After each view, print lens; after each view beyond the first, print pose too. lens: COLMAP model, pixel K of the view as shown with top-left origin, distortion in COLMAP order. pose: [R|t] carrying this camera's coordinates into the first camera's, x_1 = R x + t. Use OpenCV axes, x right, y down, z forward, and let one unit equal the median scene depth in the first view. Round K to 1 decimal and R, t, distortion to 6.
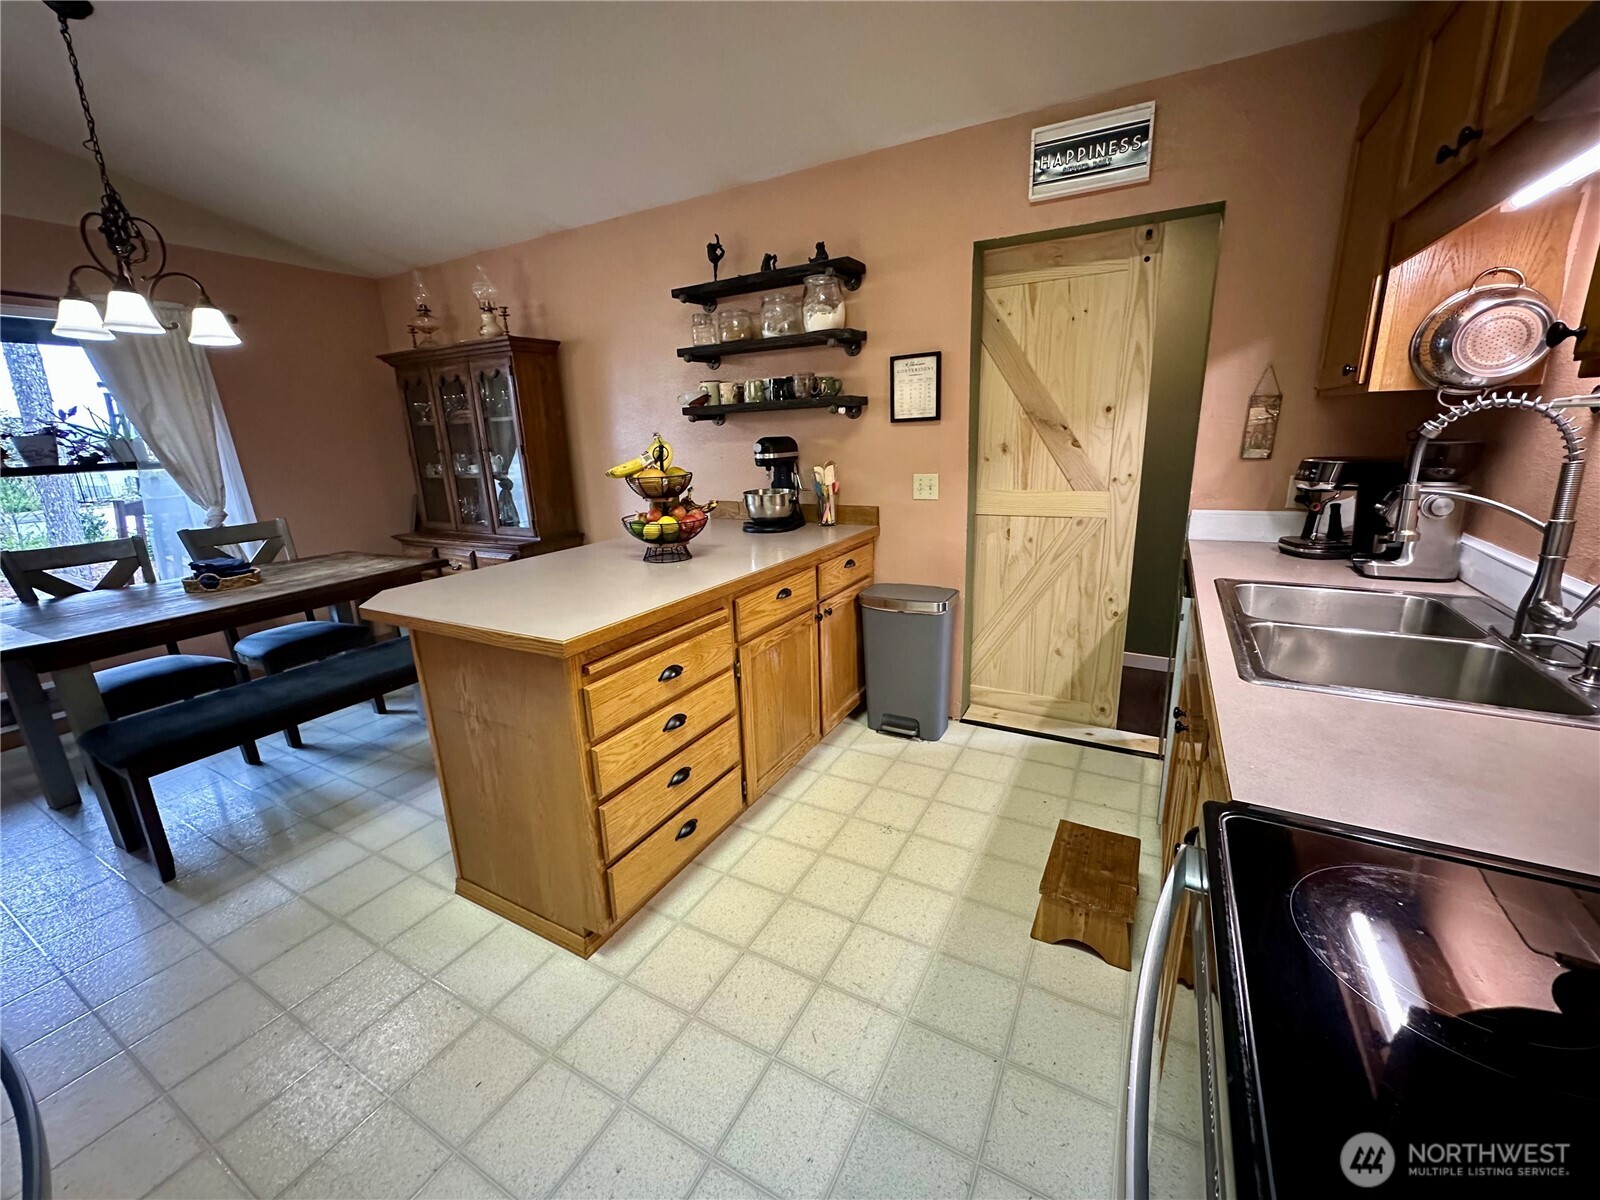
lens RADIAL K [[643.6, 0, 804.8], [0, 643.6, 597.3], [0, 0, 1]] dist [-0.001162, -0.000035]
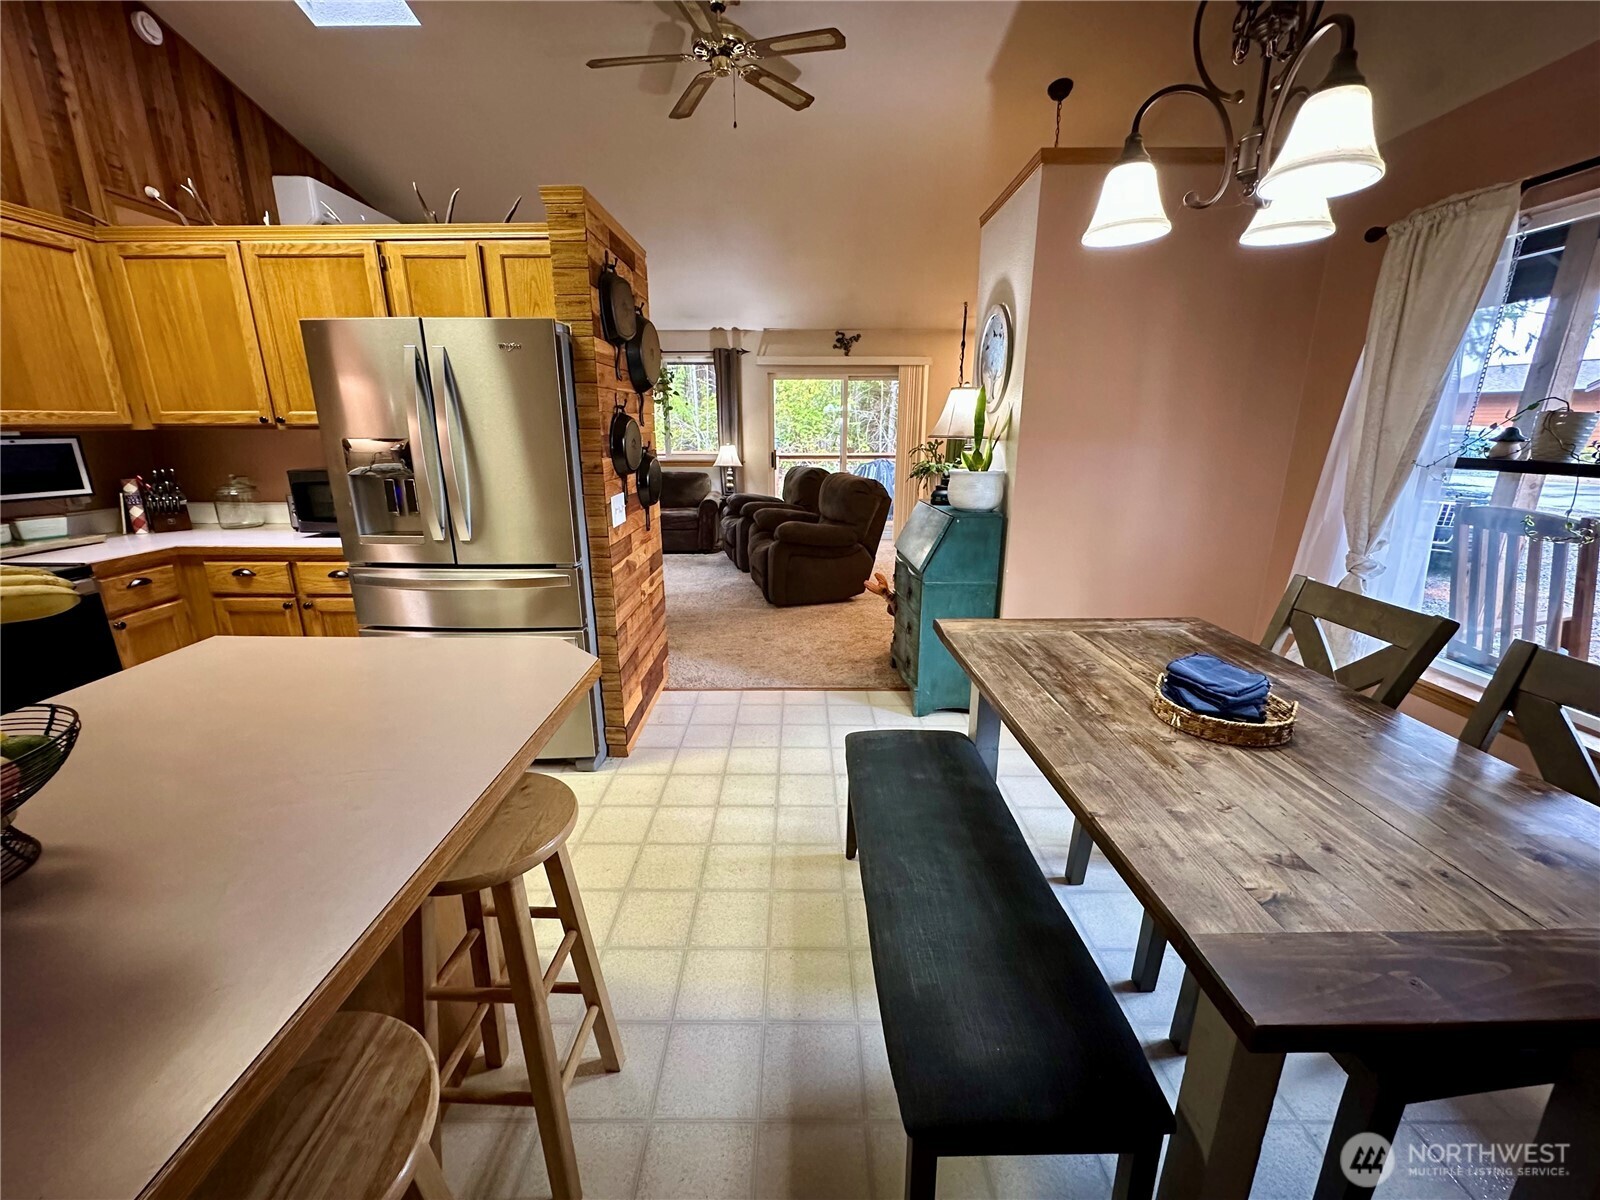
lens RADIAL K [[643.6, 0, 803.3], [0, 643.6, 598.1], [0, 0, 1]] dist [-0.001162, -0.000035]
pose [[-0.876167, 0.157046, -0.455706, -0.347698], [-0.093368, 0.872228, 0.480105, -0.296778], [0.472878, 0.463200, -0.749554, 1.095716]]
